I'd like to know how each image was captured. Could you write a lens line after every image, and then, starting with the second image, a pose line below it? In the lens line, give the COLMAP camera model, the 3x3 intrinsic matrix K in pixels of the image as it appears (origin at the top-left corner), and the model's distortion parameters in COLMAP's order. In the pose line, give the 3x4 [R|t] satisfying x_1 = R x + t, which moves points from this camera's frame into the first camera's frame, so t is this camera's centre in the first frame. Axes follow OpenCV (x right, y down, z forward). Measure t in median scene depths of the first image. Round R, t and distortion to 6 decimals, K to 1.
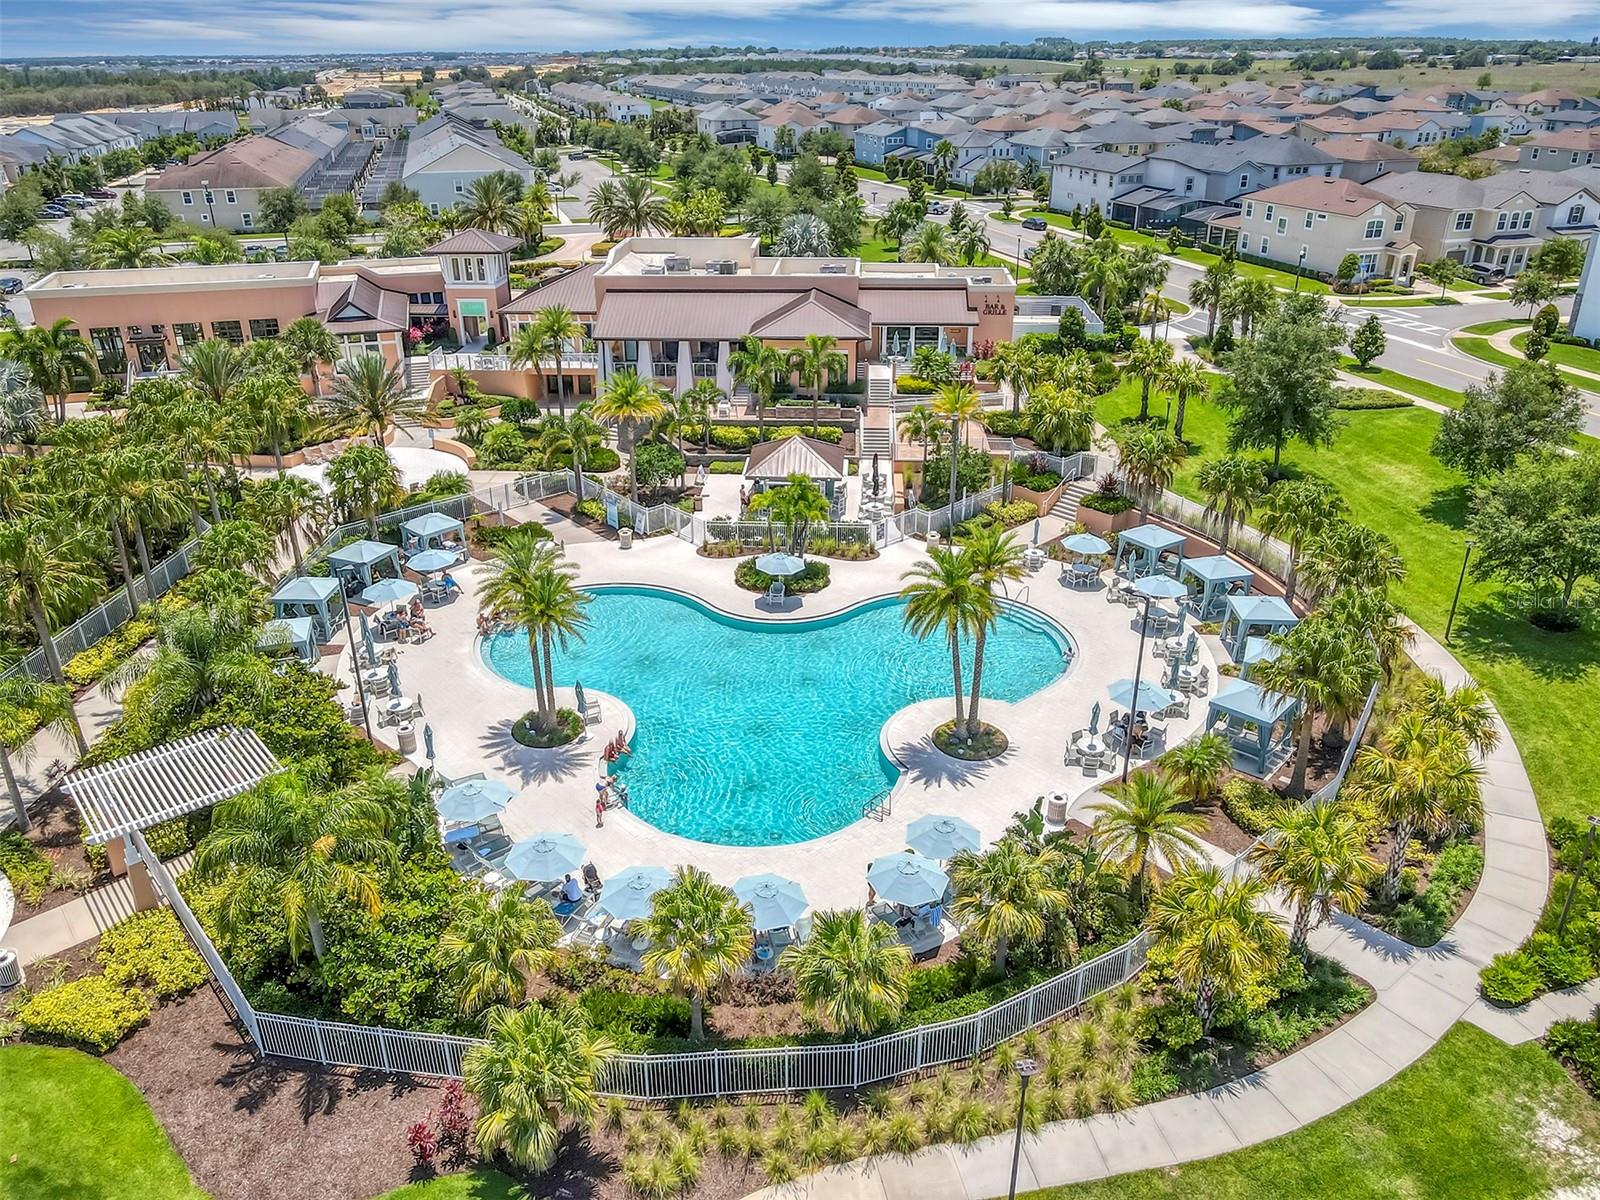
lens RADIAL K [[1168.0, 0, 794.5], [0, 1168.0, 595.3], [0, 0, 1]] dist [-0.003056, 0.025214]
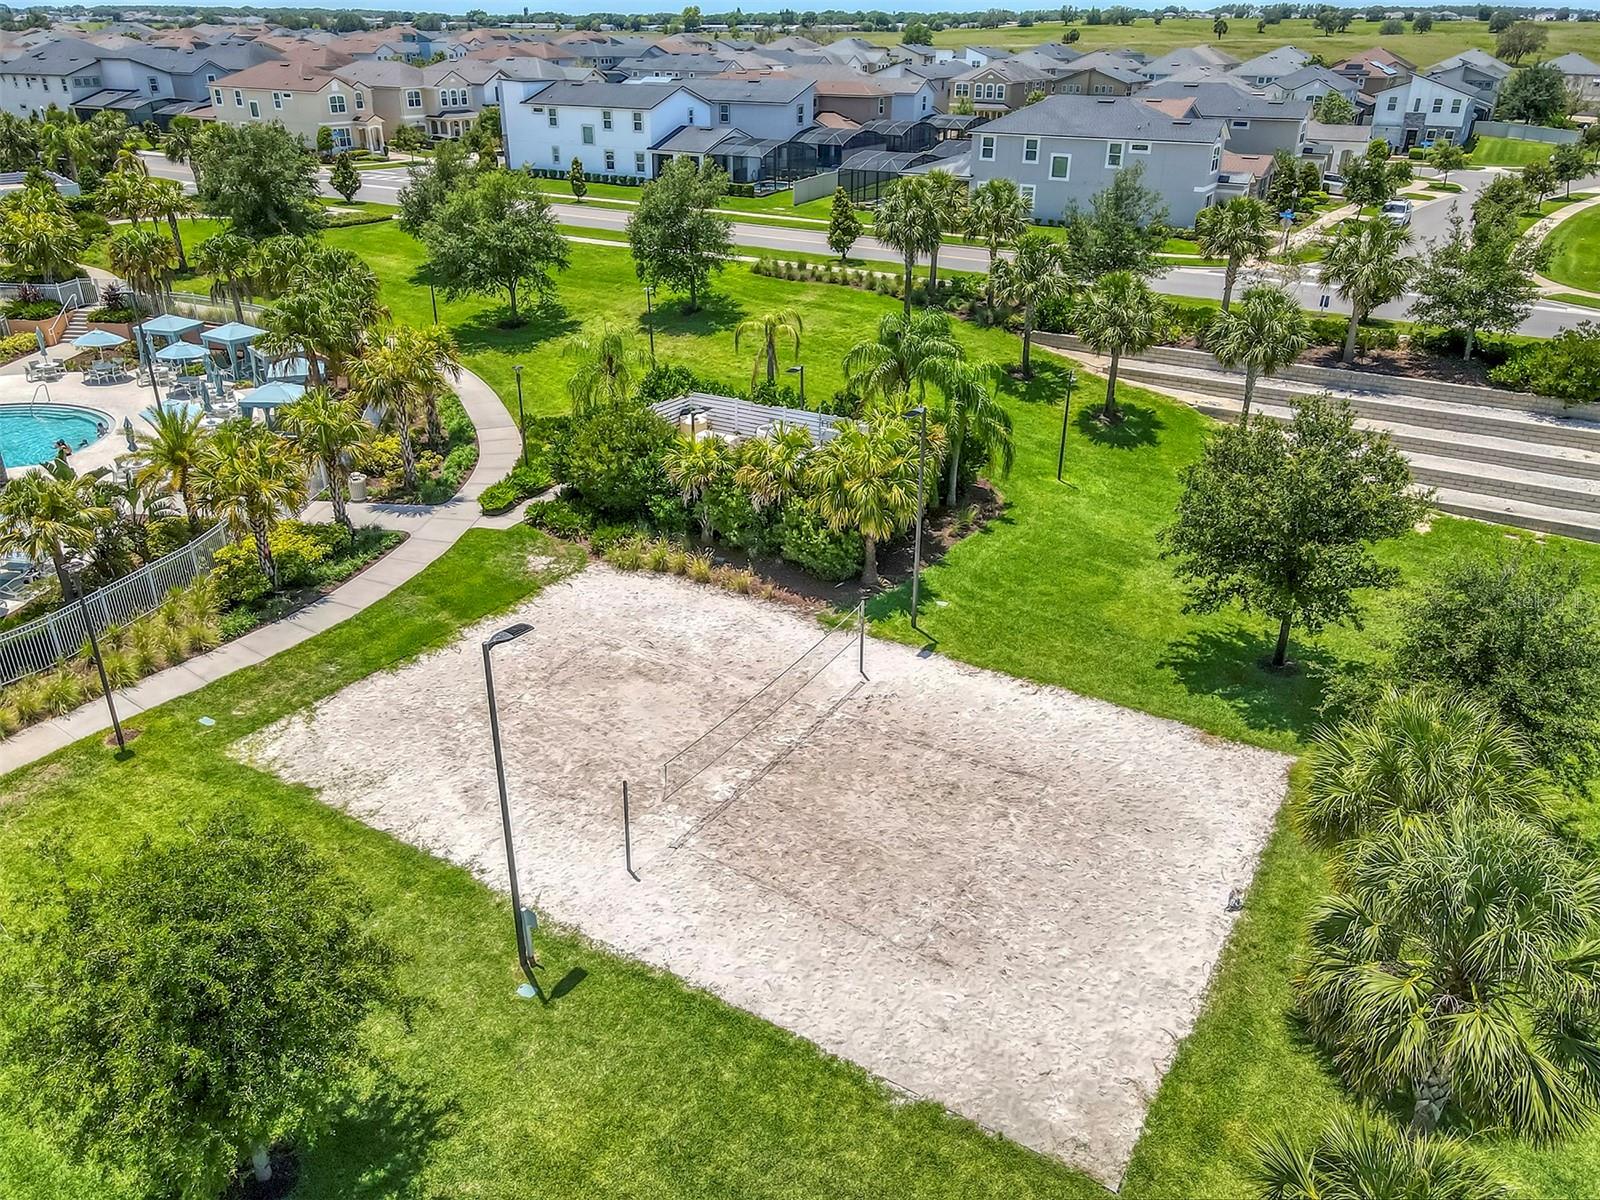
lens RADIAL K [[1166.0, 0, 796.6], [0, 1166.0, 594.9], [0, 0, 1]] dist [0.008850, 0.001519]
pose [[0.729238, -0.288974, 0.620247, -0.000257], [0.277707, 0.953428, 0.117698, 0.193468], [-0.625373, 0.086417, 0.775526, -0.123640]]
